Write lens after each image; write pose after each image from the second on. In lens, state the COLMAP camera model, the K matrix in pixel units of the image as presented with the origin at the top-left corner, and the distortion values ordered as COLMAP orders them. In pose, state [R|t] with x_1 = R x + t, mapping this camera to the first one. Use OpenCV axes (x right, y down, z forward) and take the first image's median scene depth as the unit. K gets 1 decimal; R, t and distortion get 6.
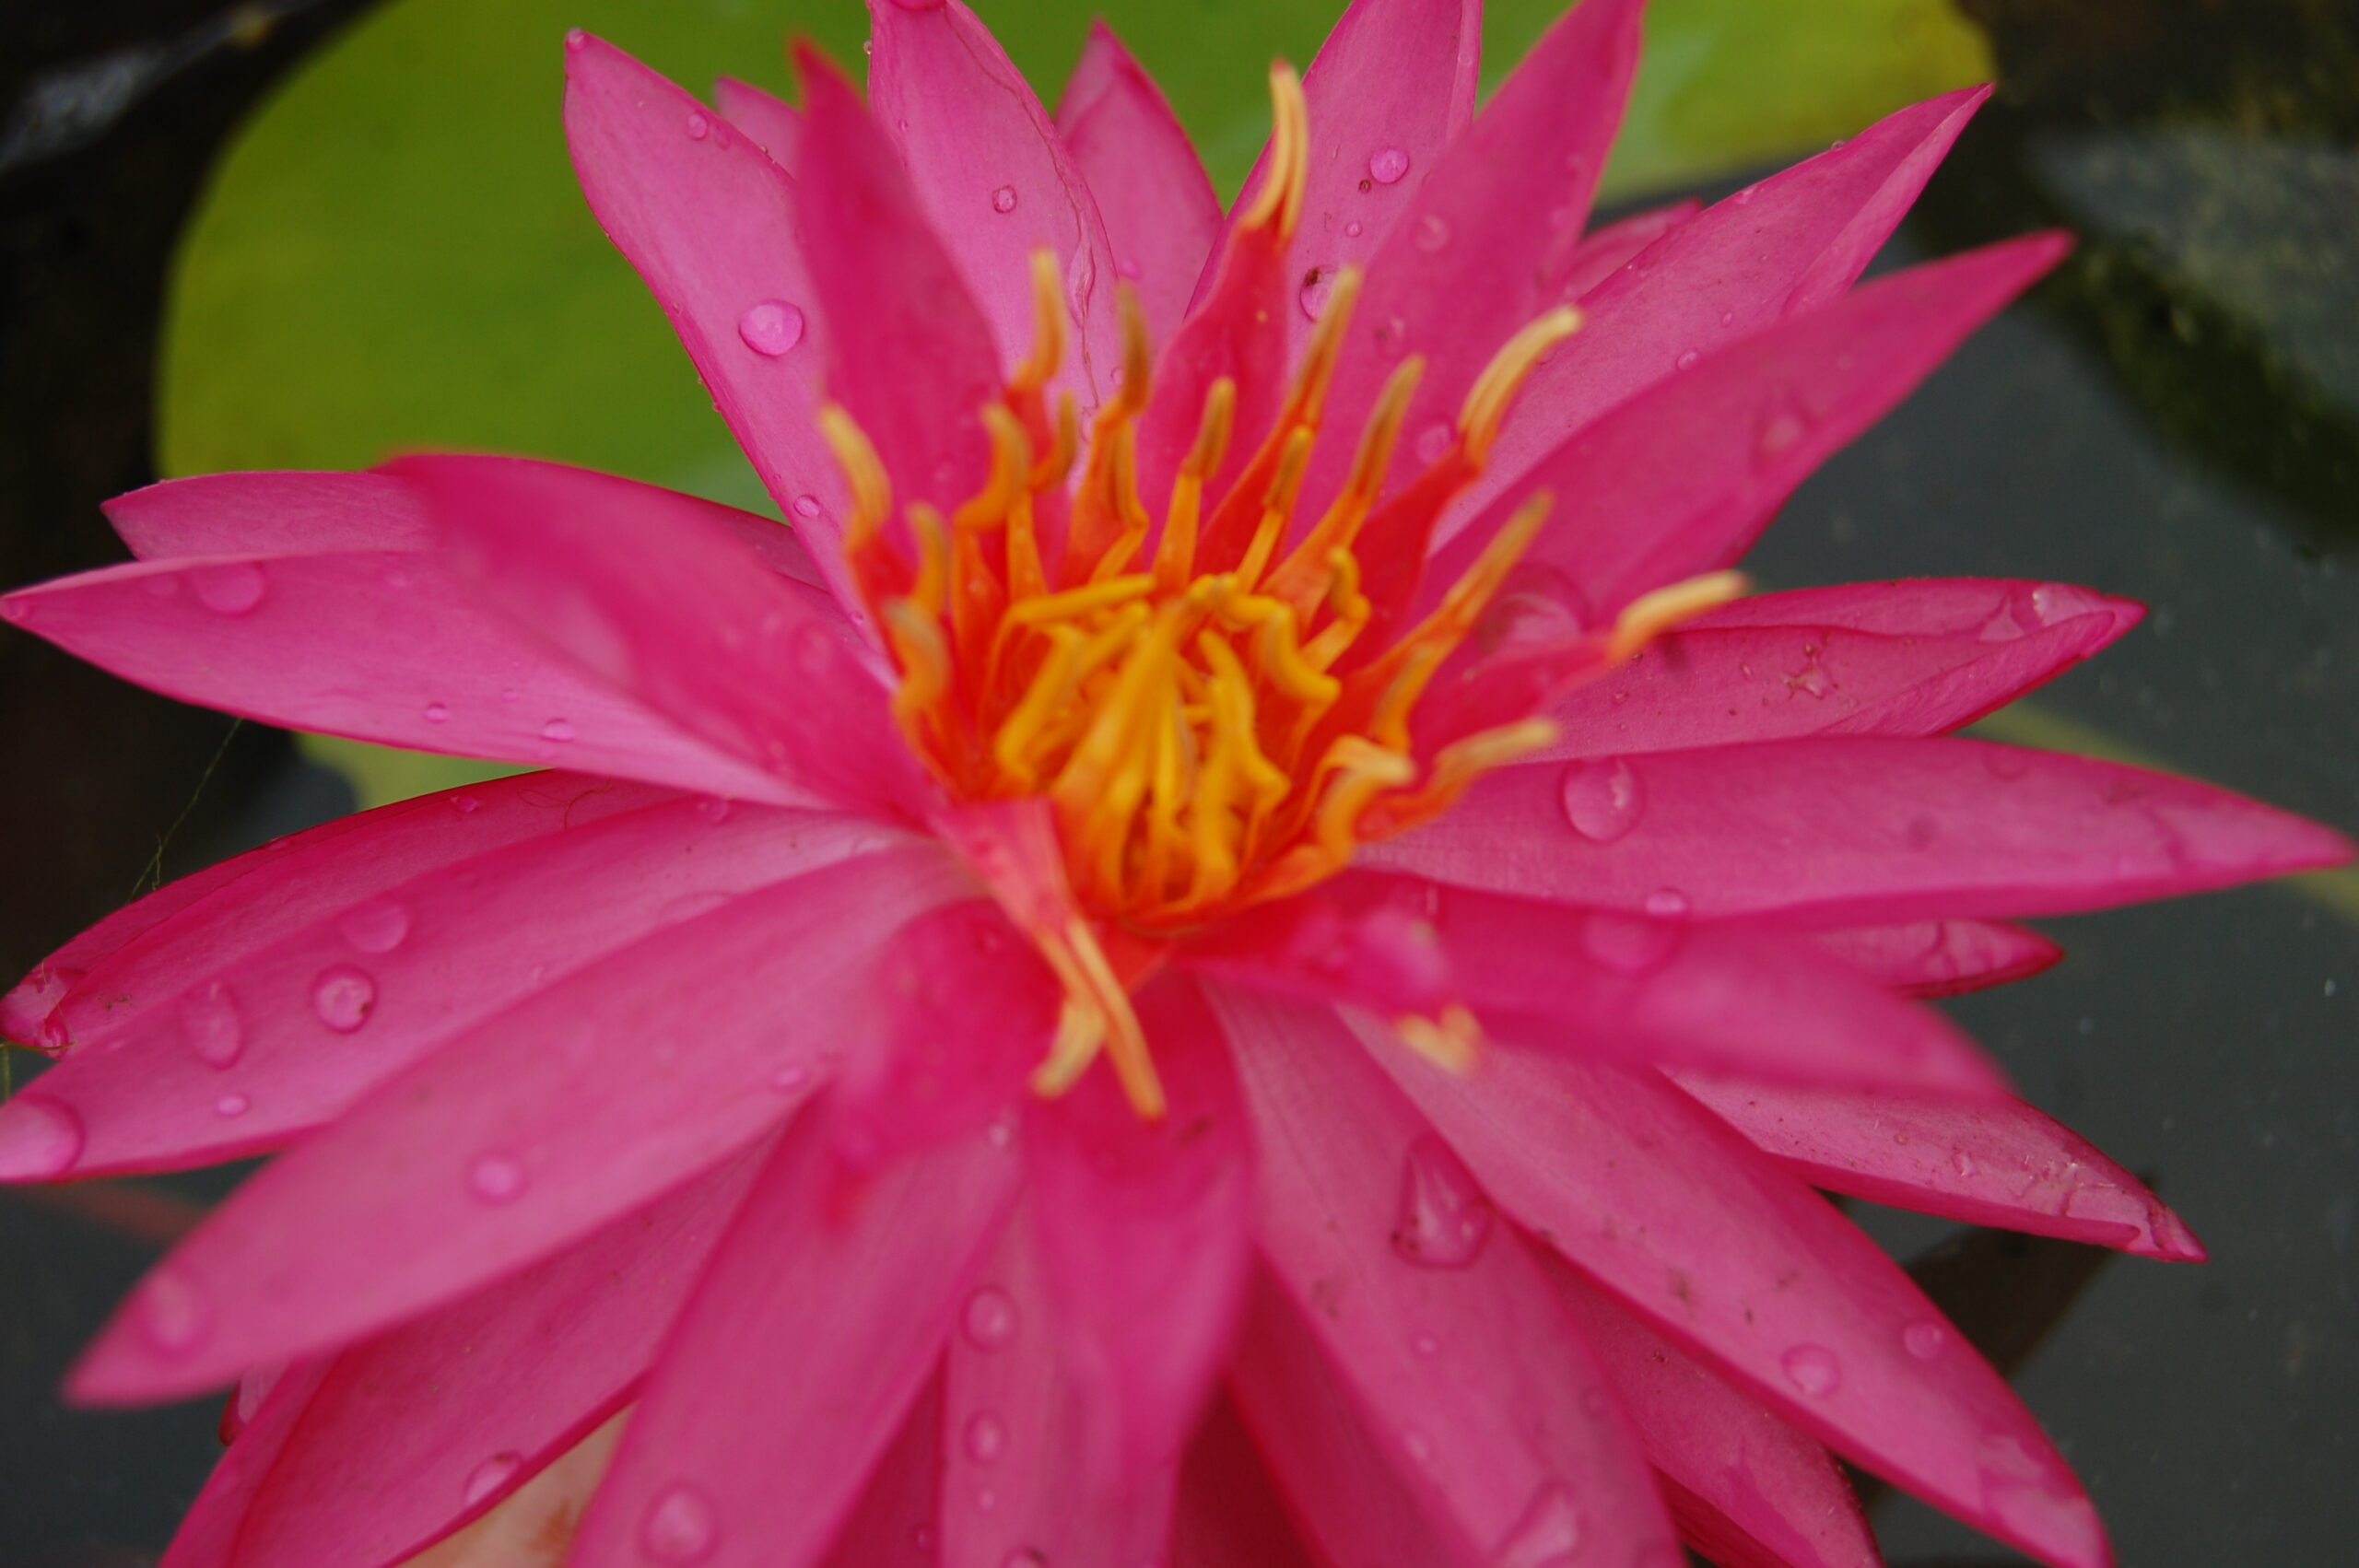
lens RADIAL K [[3672.2, 0, 1181.3], [0, 3672.2, 796.5], [0, 0, 1]] dist [0.006012, 0.000000]
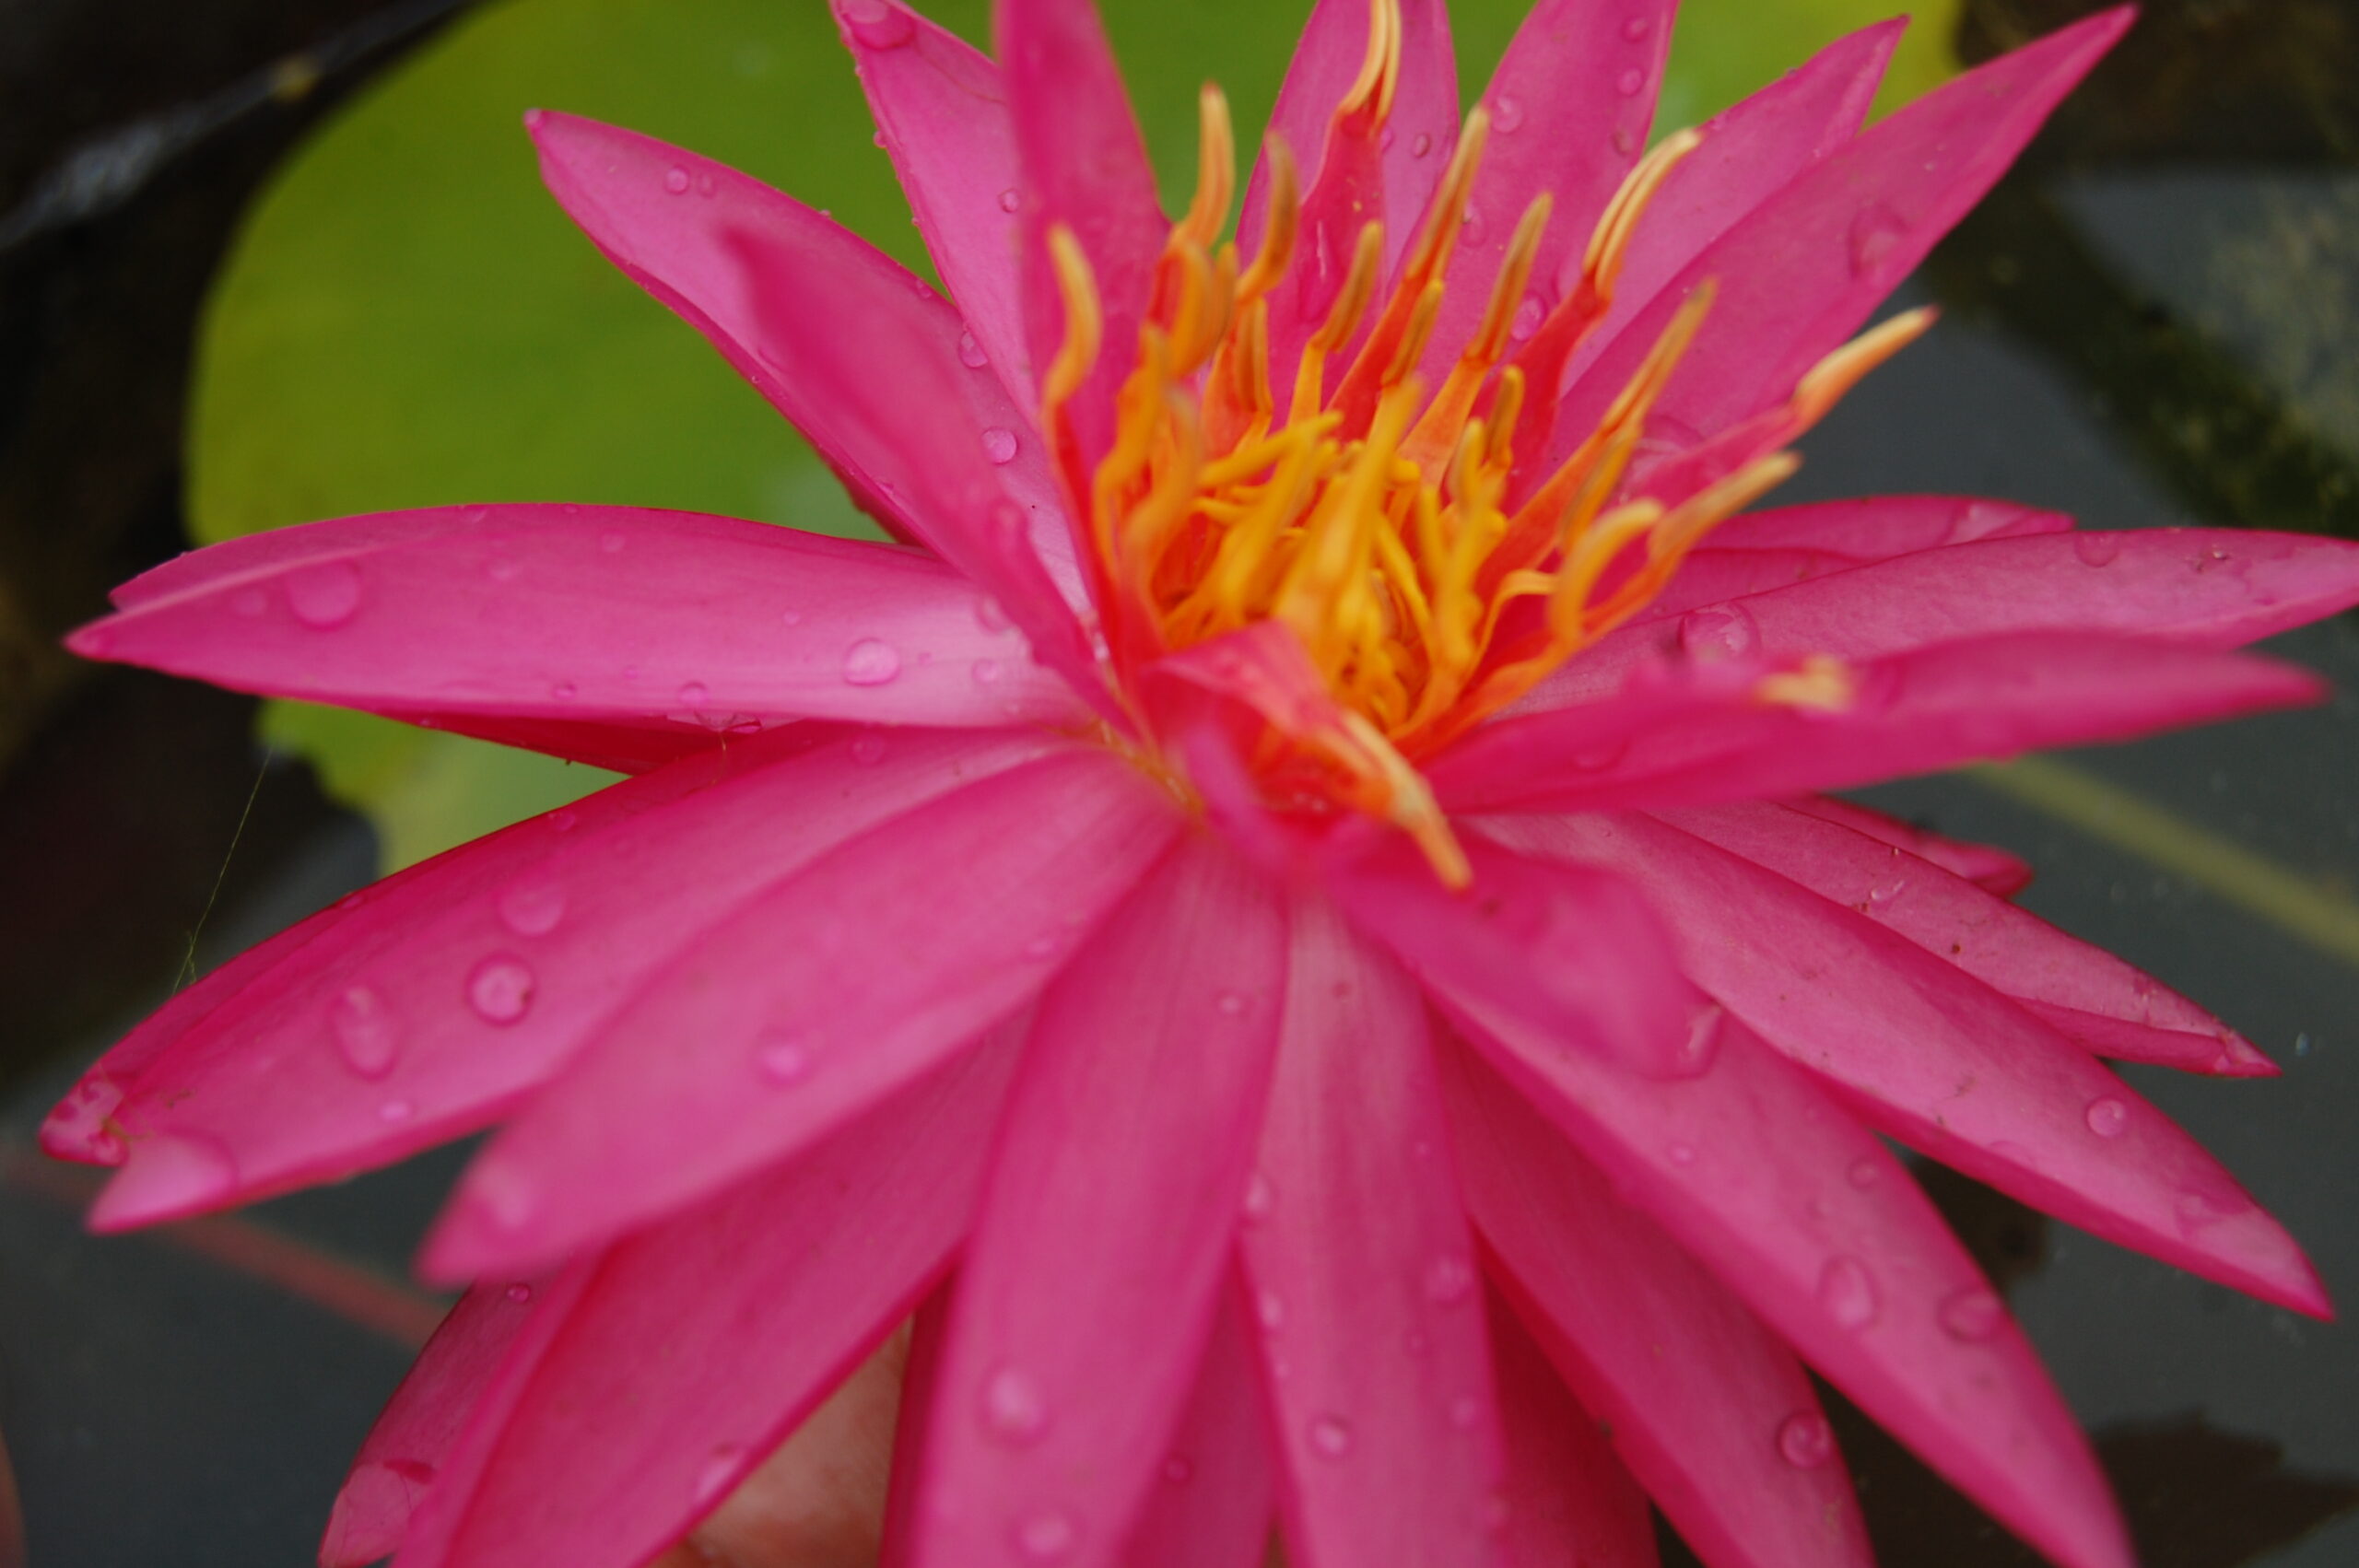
lens RADIAL K [[3672.2, 0, 1179.1], [0, 3672.2, 789.3], [0, 0, 1]] dist [0.006012, 0.000000]
pose [[0.973022, -0.105534, 0.205161, -0.253910], [0.141336, 0.975513, -0.168517, 0.195529], [-0.182353, 0.192967, 0.964112, 0.036189]]
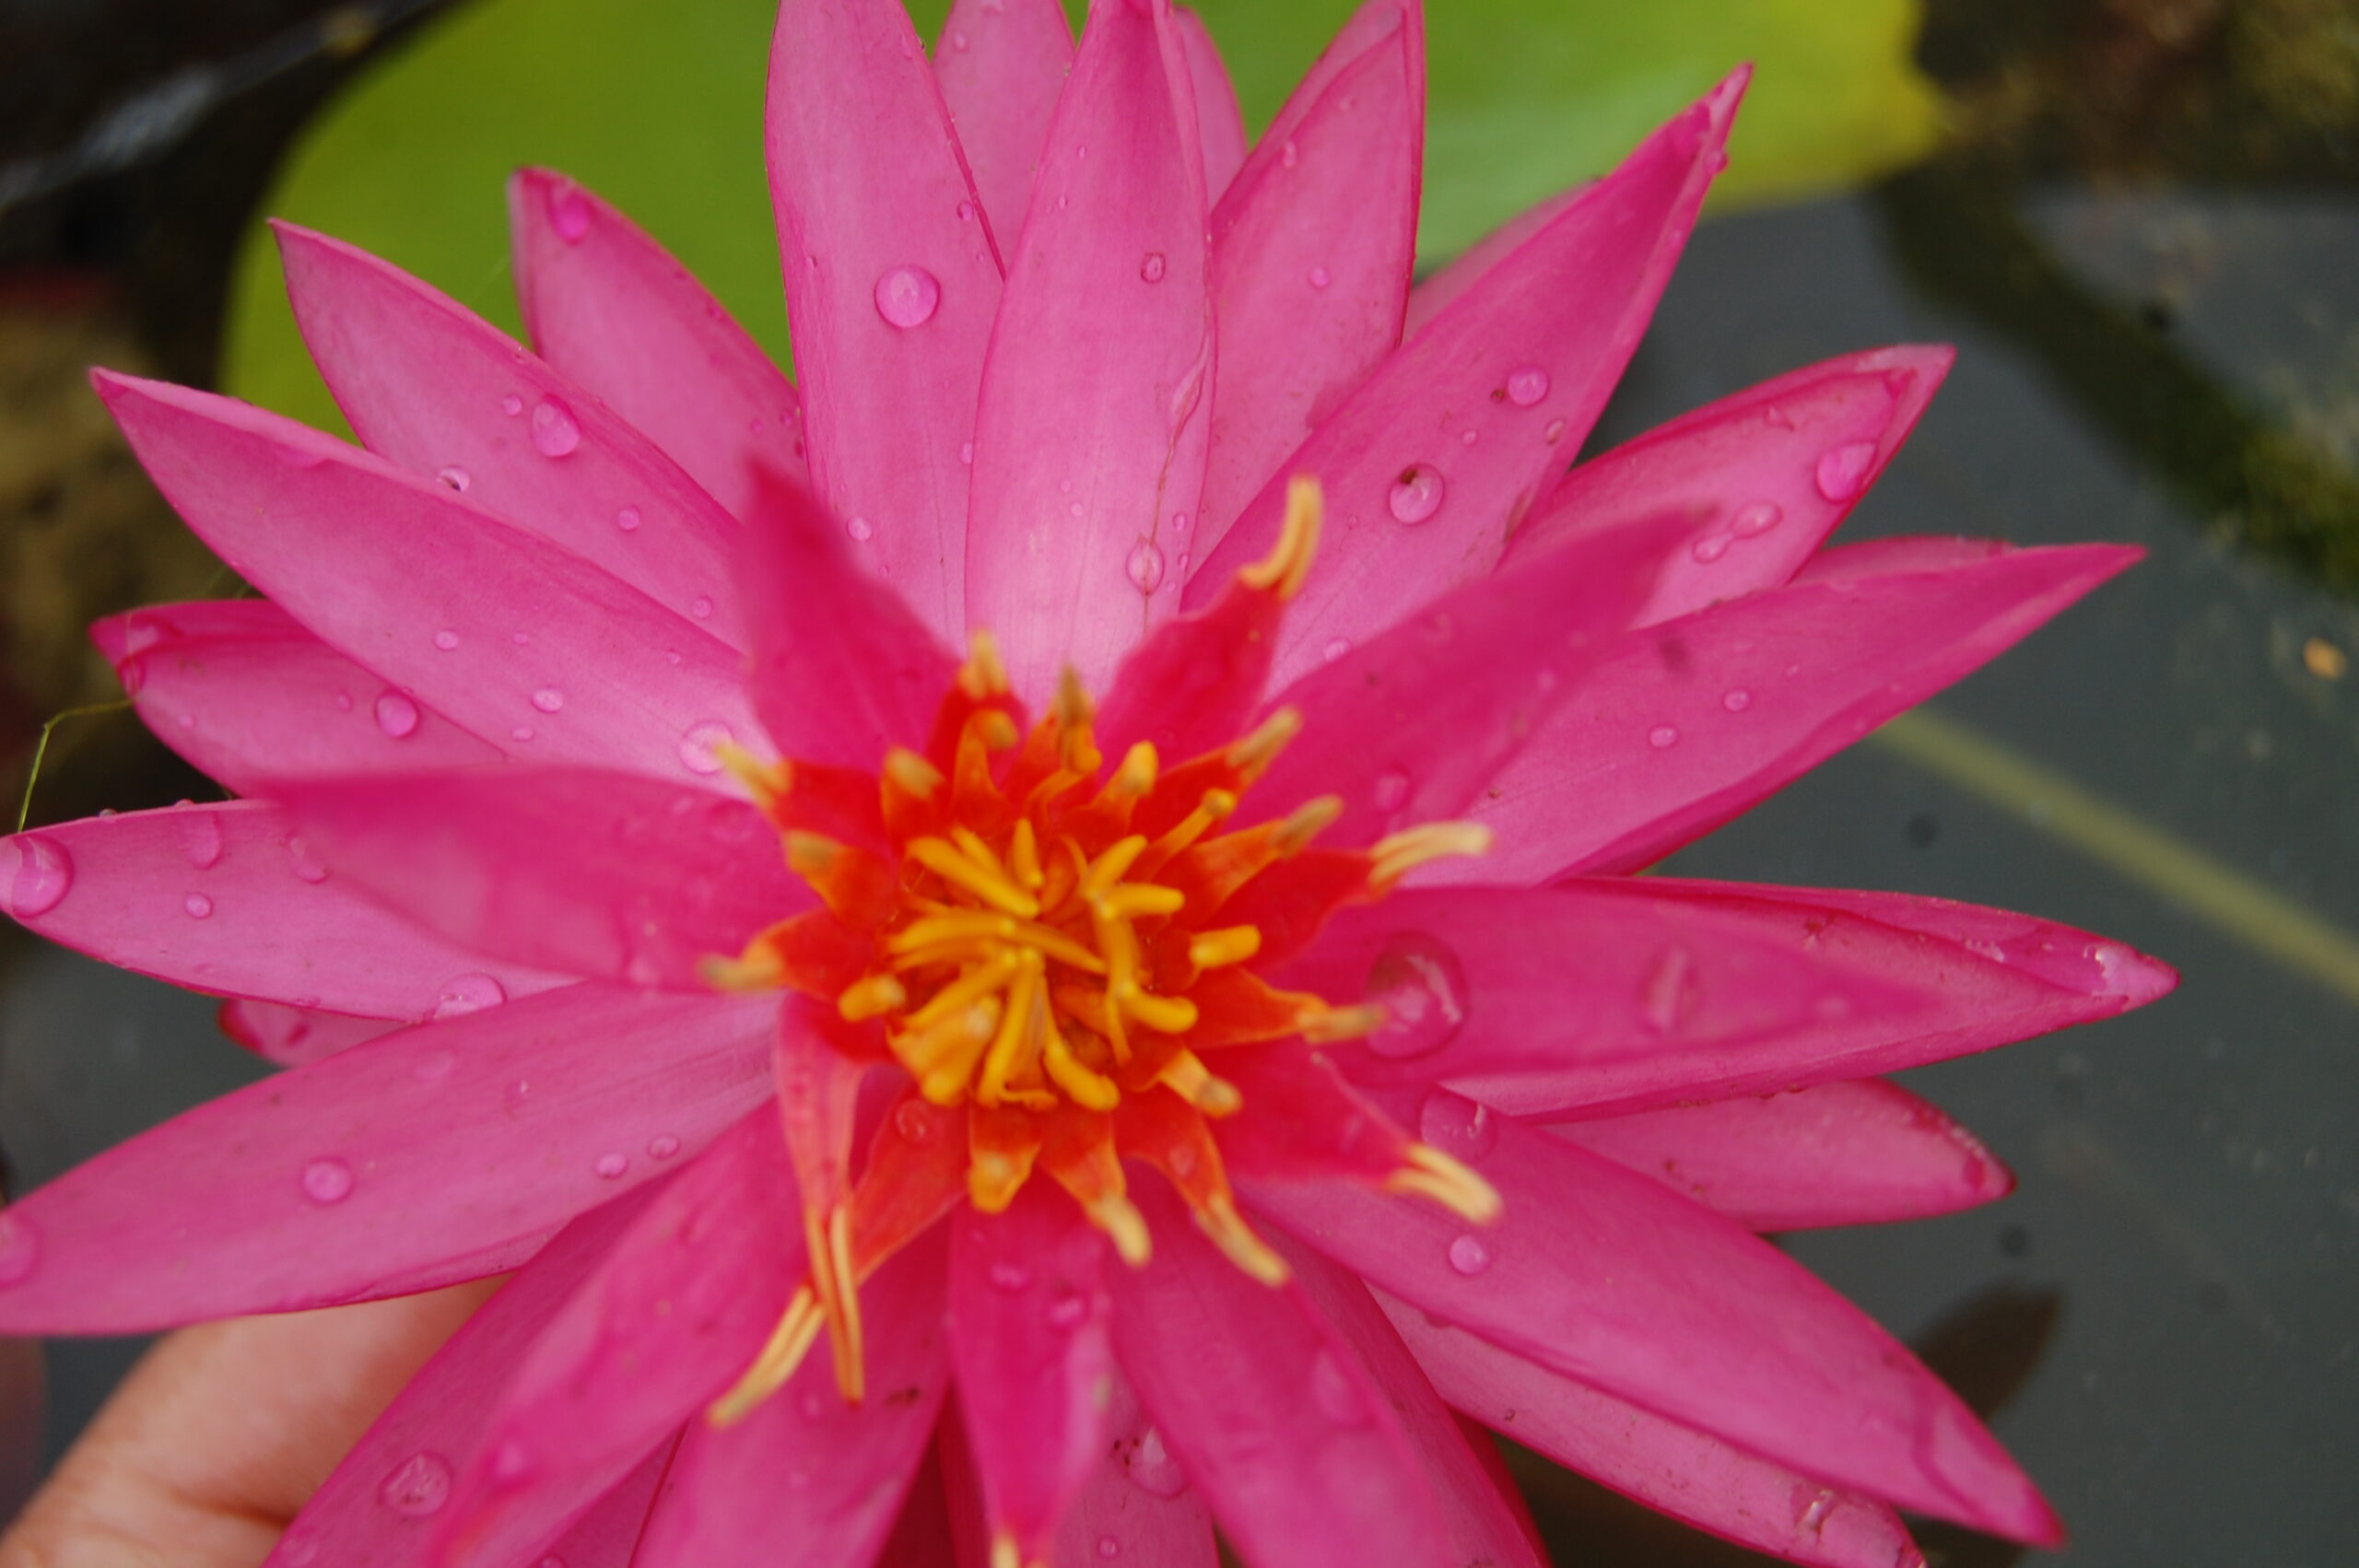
lens RADIAL K [[3672.2, 0, 1197.3], [0, 3672.2, 821.4], [0, 0, 1]] dist [0.006012, 0.000000]
pose [[0.932217, 0.347462, -0.101199, 0.122731], [-0.283582, 0.875067, 0.392223, -0.461139], [0.224839, -0.336938, 0.914287, 0.076264]]
